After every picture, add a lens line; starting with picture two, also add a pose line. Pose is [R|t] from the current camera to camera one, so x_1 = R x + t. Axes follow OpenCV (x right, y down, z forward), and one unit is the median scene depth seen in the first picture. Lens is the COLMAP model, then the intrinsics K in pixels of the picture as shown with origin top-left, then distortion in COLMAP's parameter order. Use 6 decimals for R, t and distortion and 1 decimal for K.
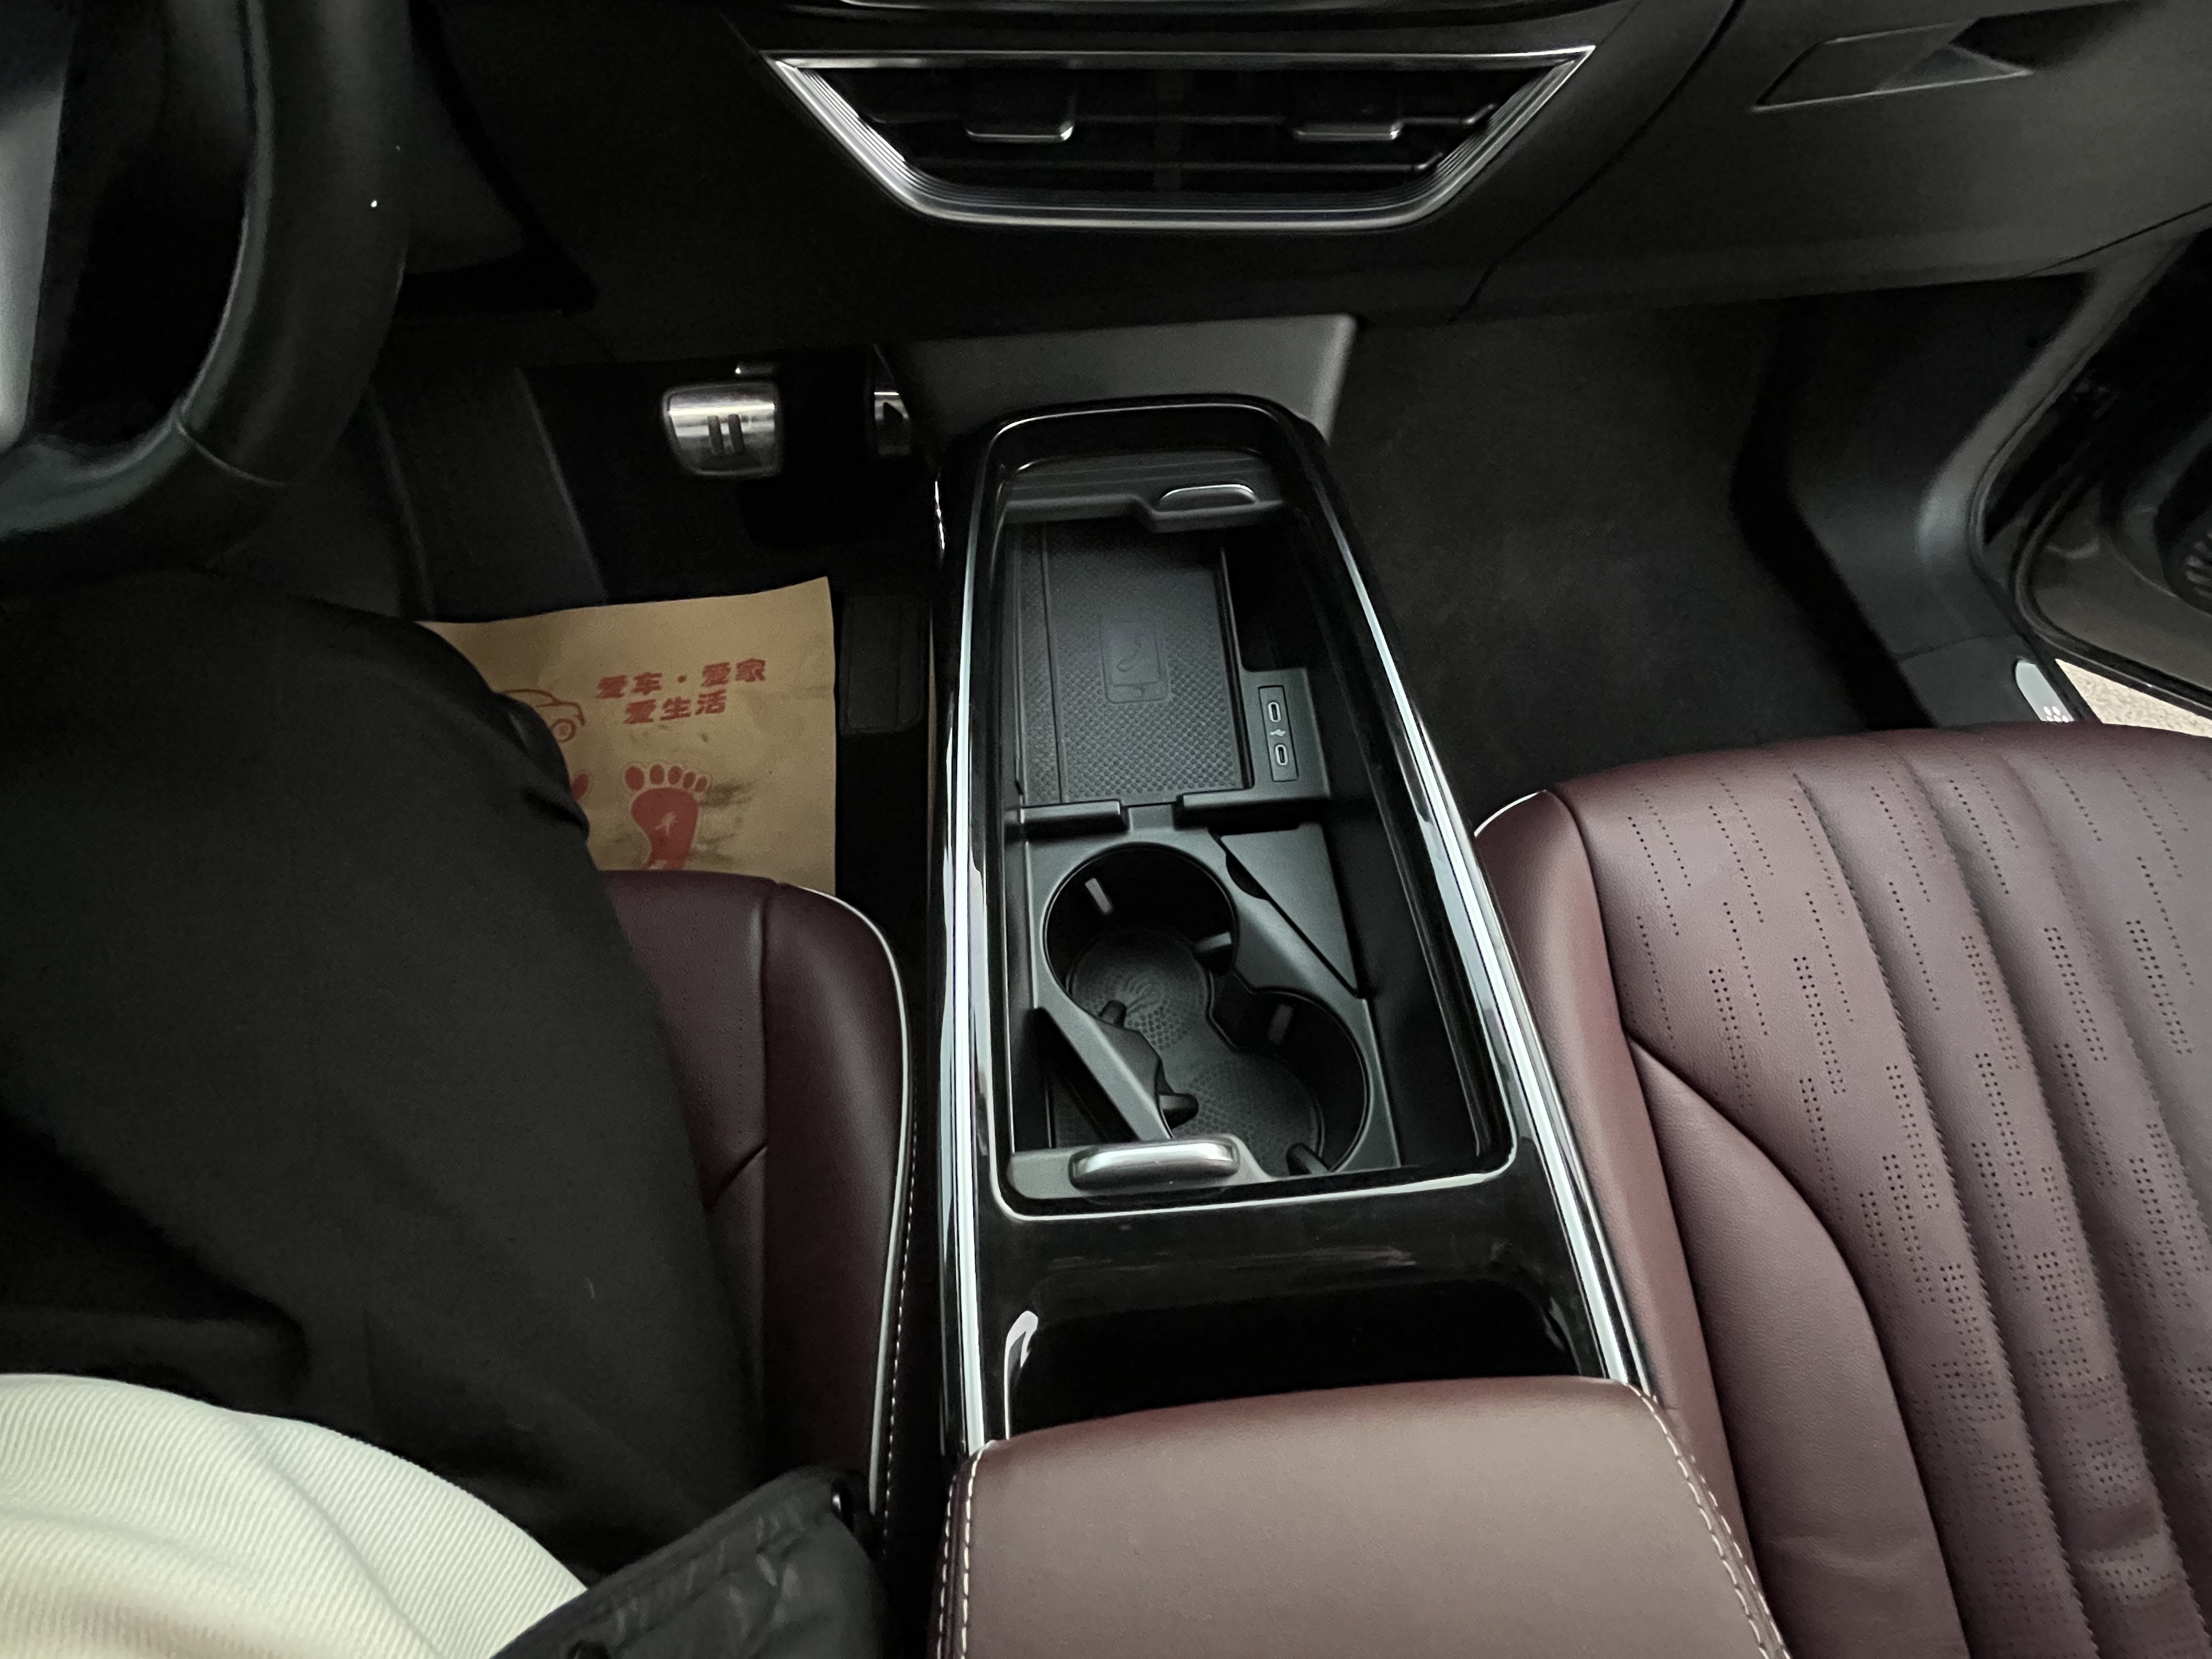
lens RADIAL K [[1008.3, 0, 1106.0], [0, 1008.3, 829.5], [0, 0, 1]] dist [-0.003929, -0.001237]
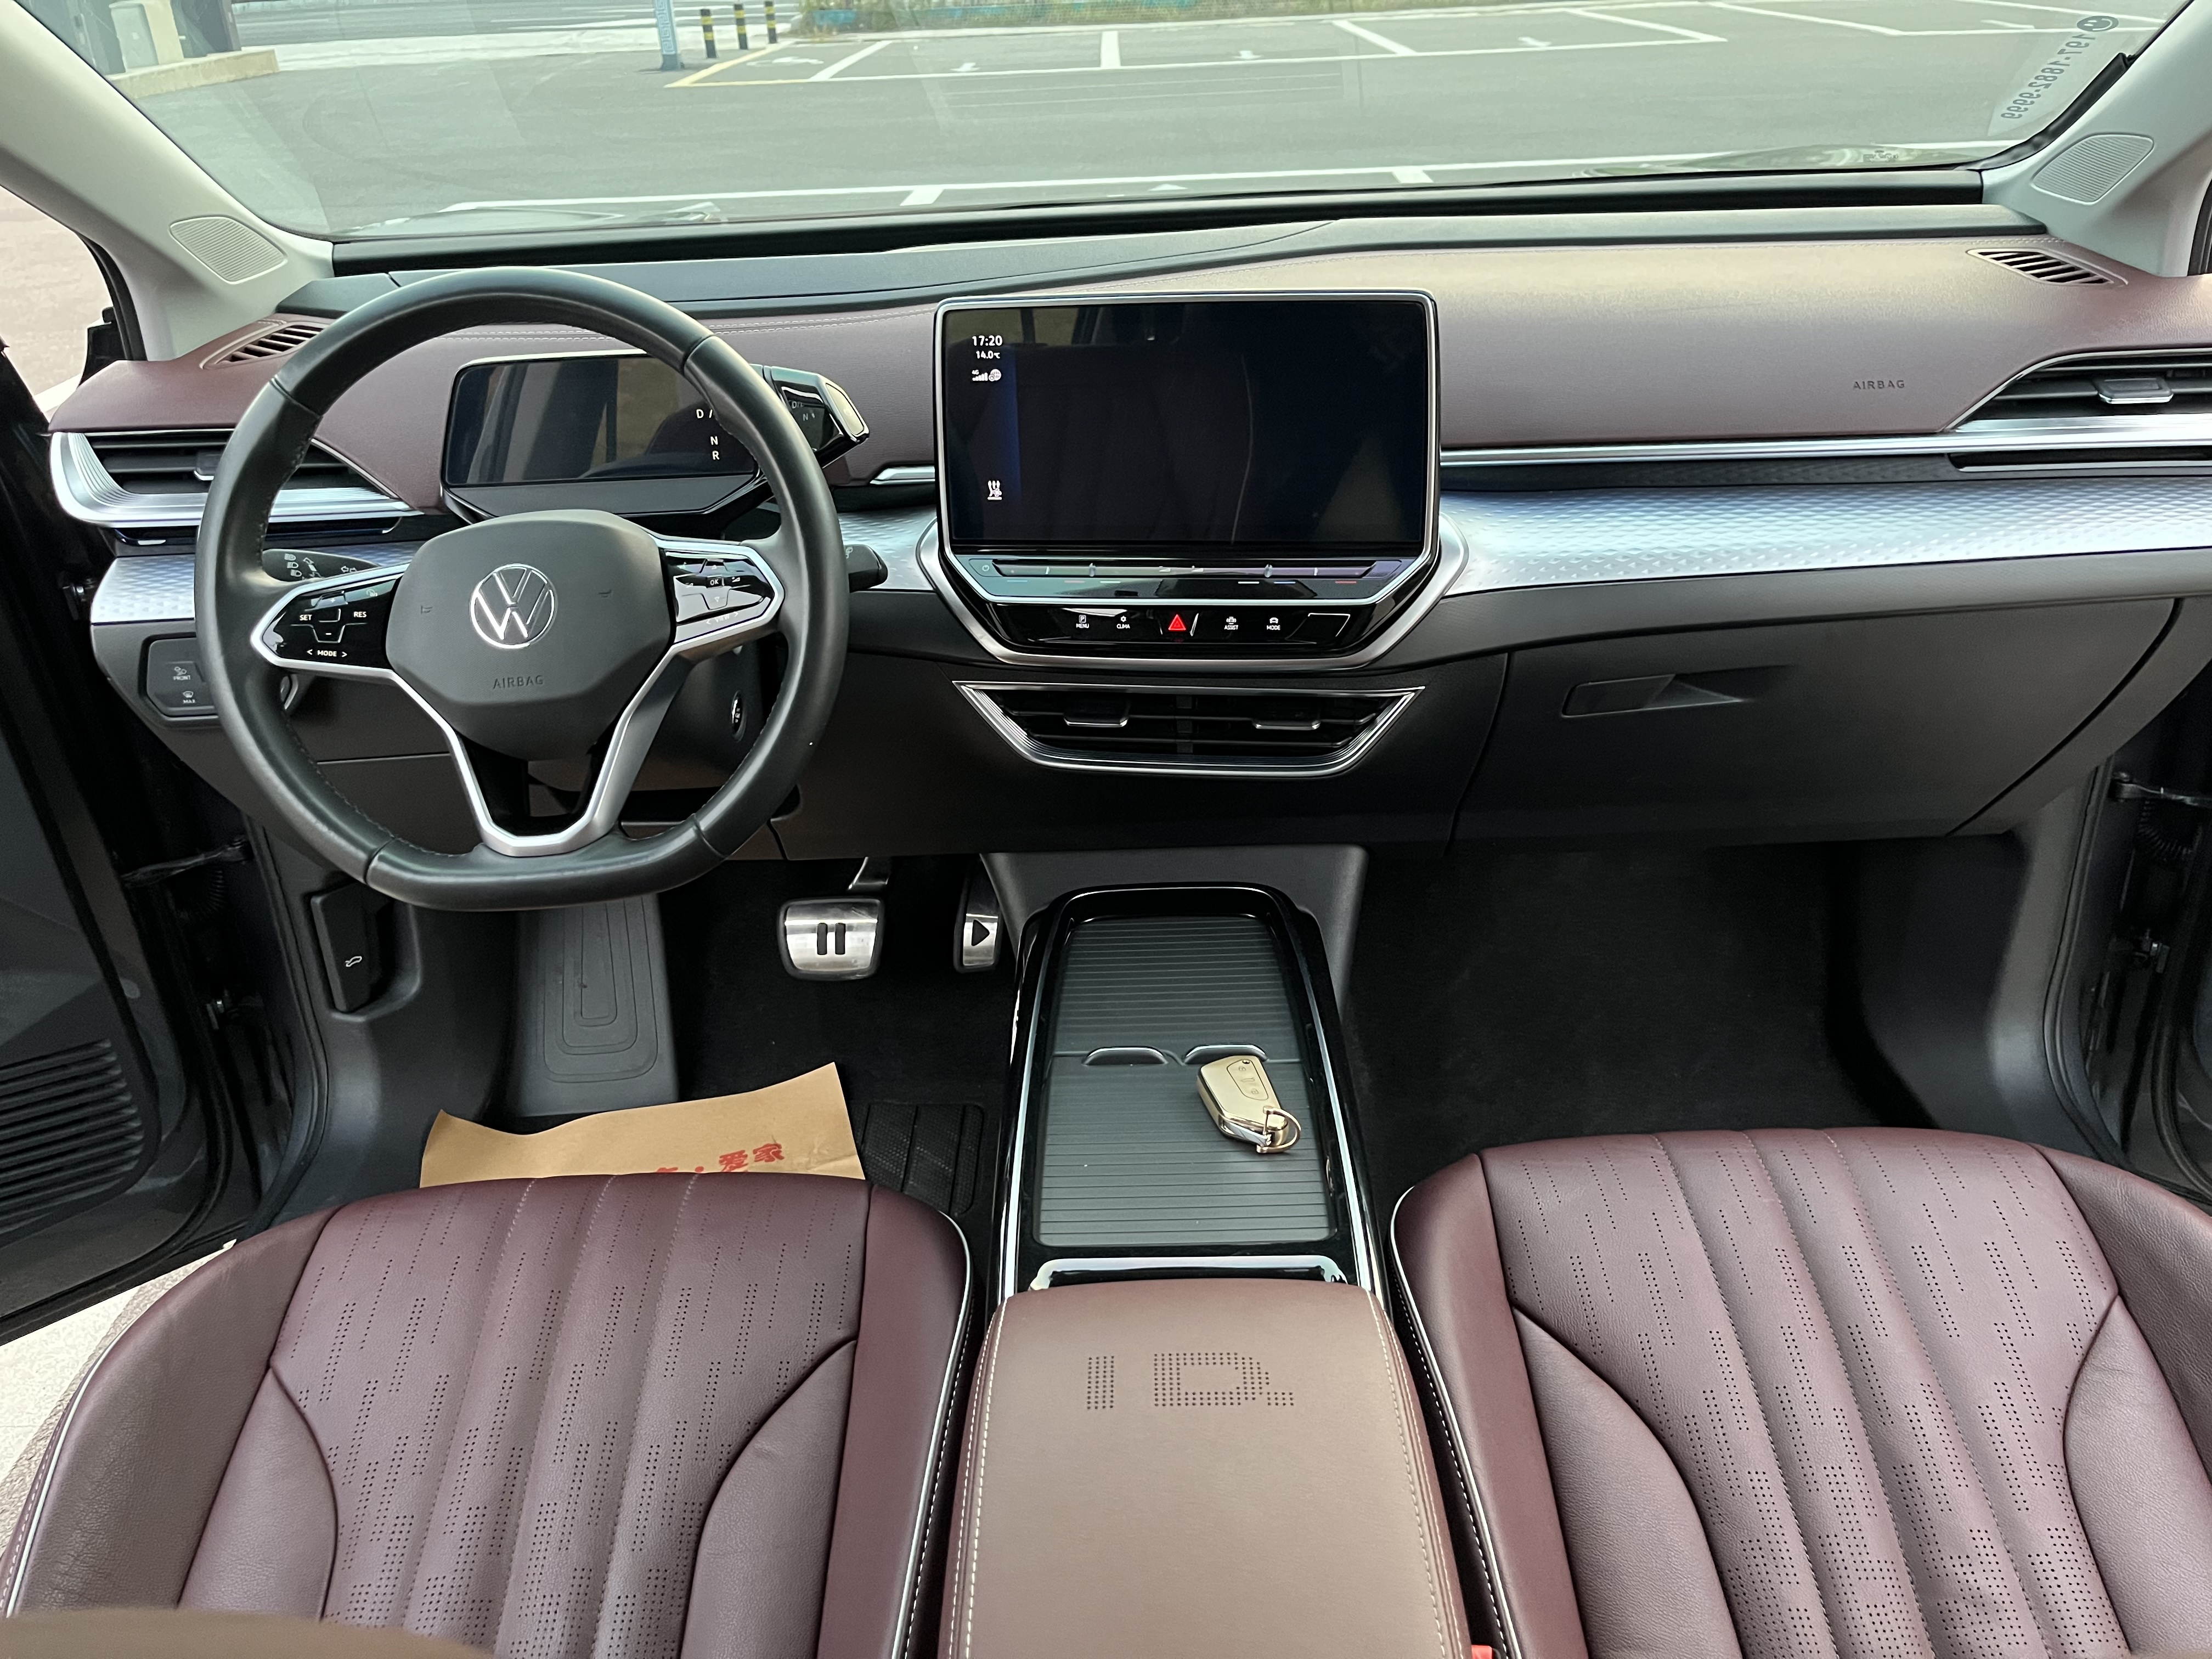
lens RADIAL K [[1672.9, 0, 1106.0], [0, 1672.9, 829.5], [0, 0, 1]] dist [0.066674, -0.098127]
pose [[0.994934, 0.027724, -0.096631, 0.122207], [-0.073203, 0.858610, -0.507376, 0.527604], [0.068902, 0.511879, 0.856290, -0.782243]]
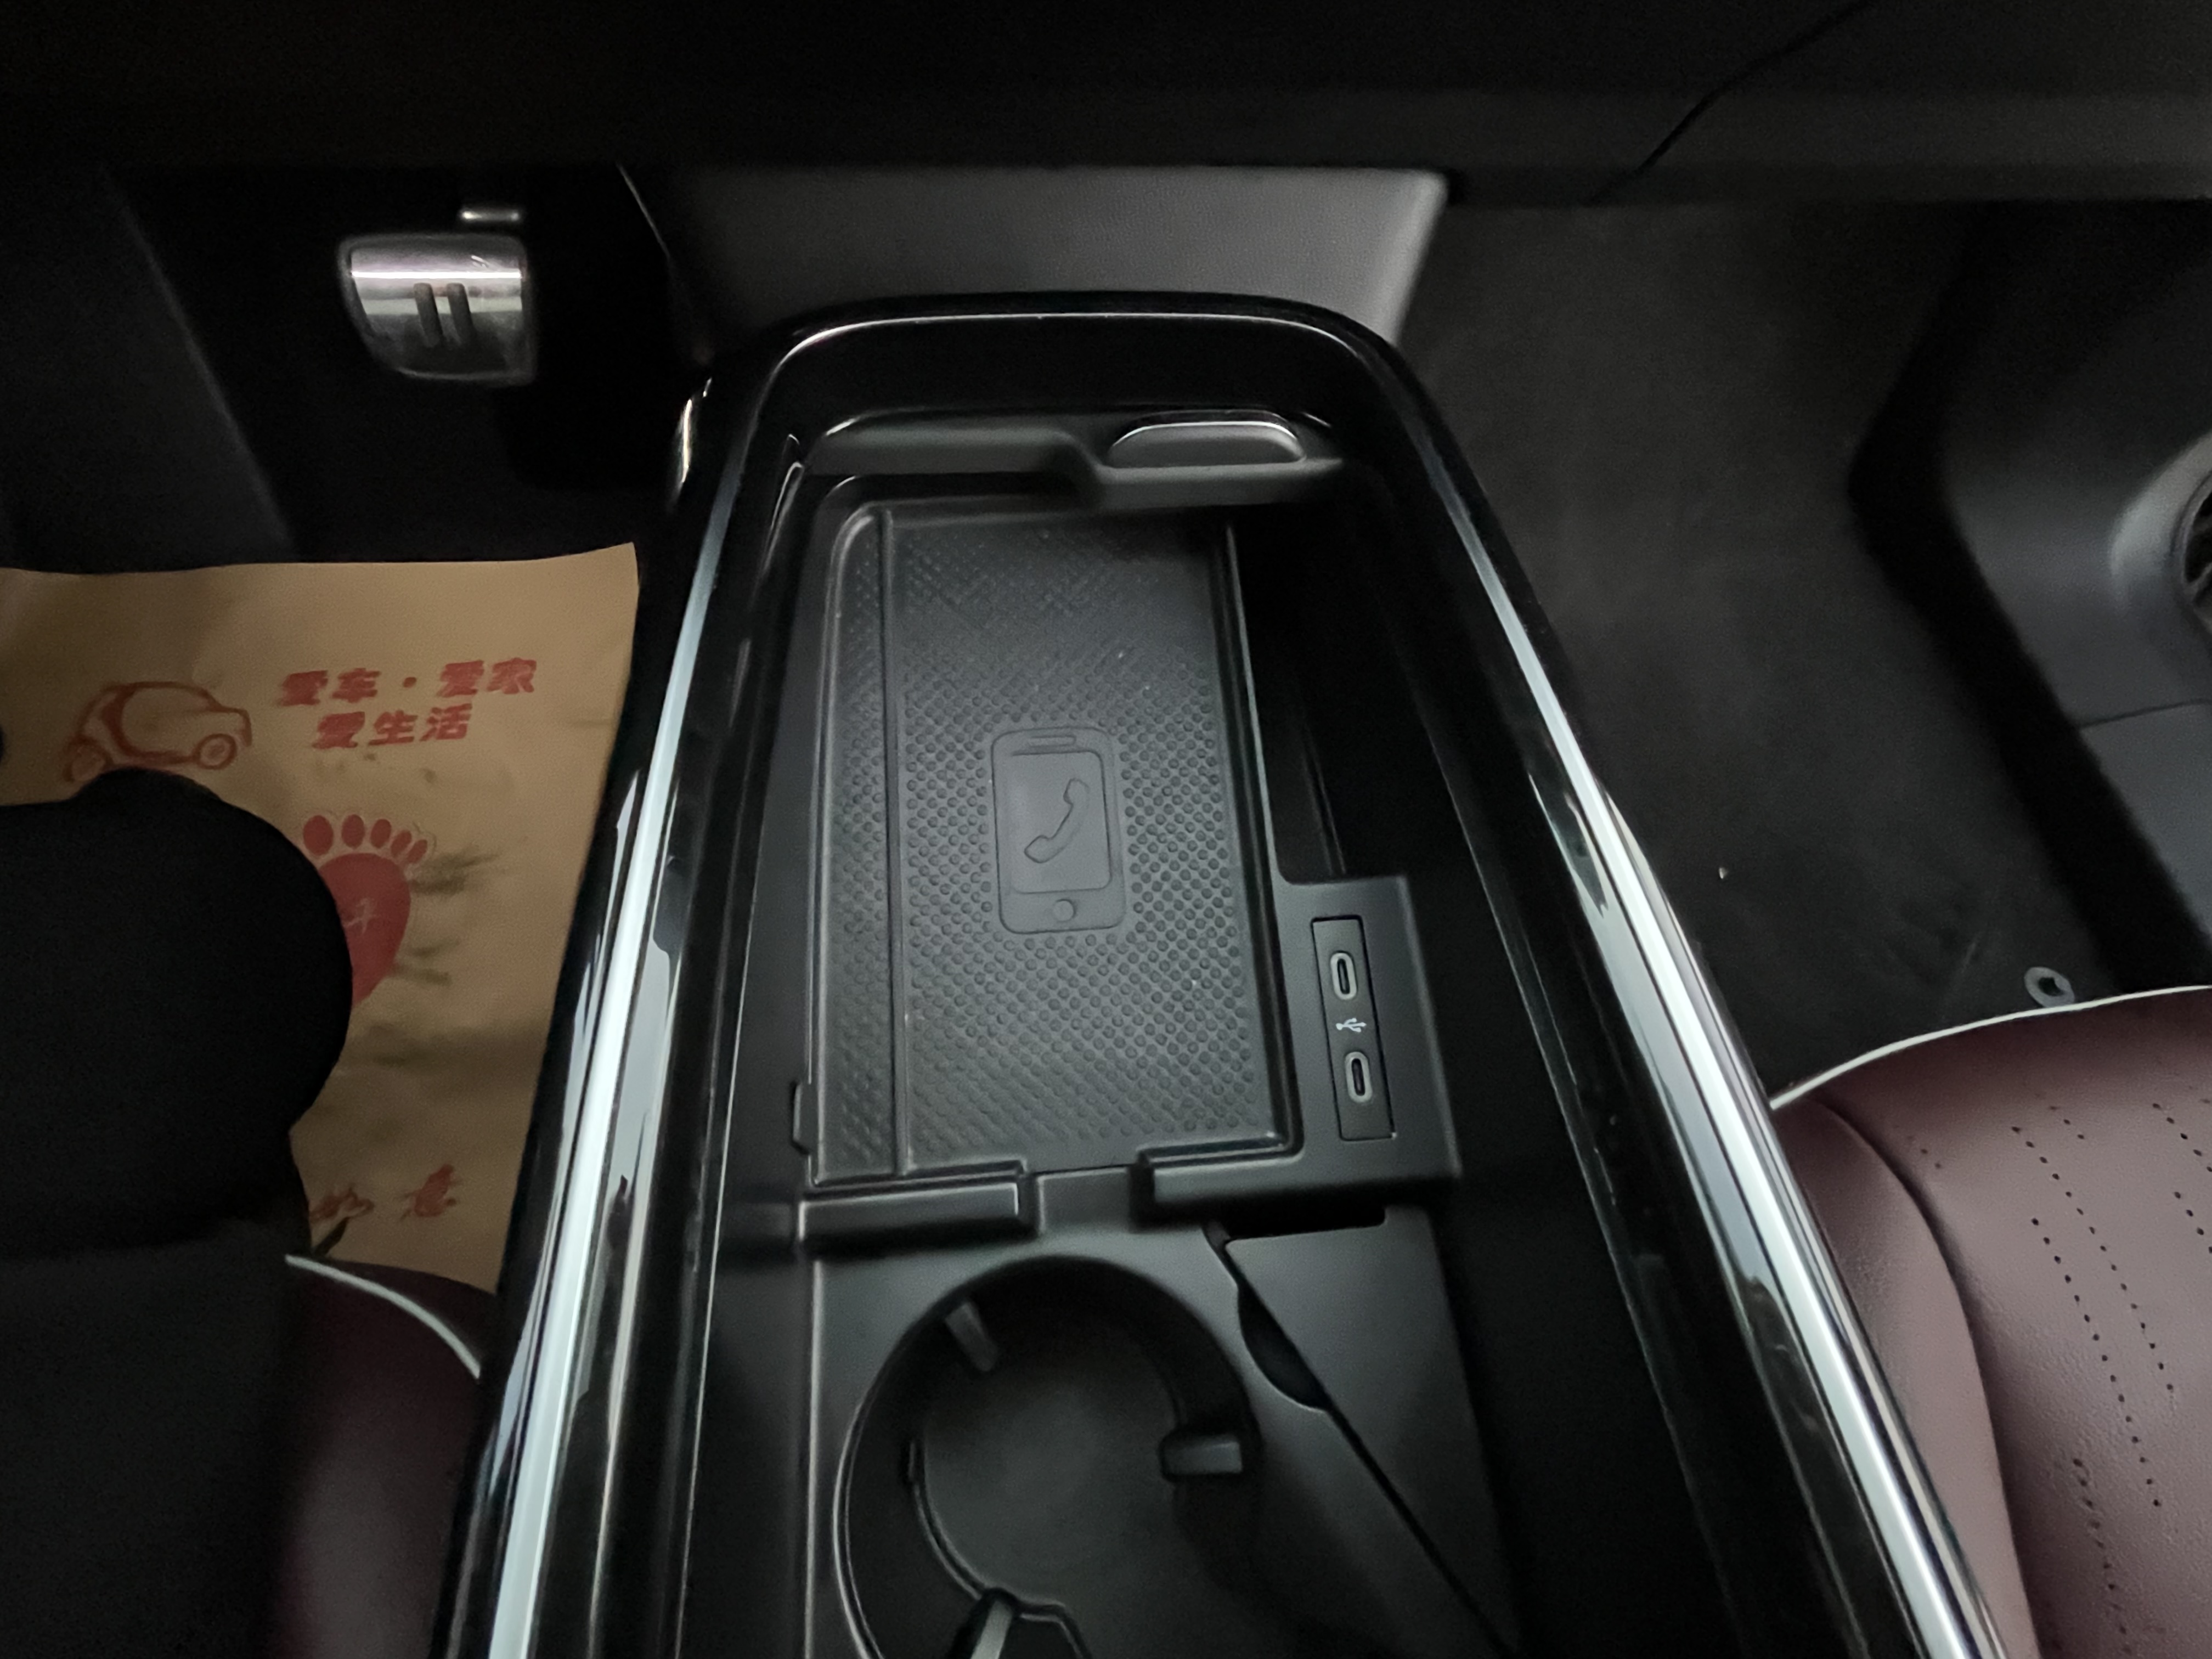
lens RADIAL K [[978.7, 0, 1095.6], [0, 978.7, 833.0], [0, 0, 1]] dist [0.081986, -0.052169]
pose [[0.997653, 0.033928, 0.059484, 0.011453], [-0.038123, 0.996758, 0.070855, -0.148429], [-0.056887, -0.072957, 0.995711, 0.370844]]
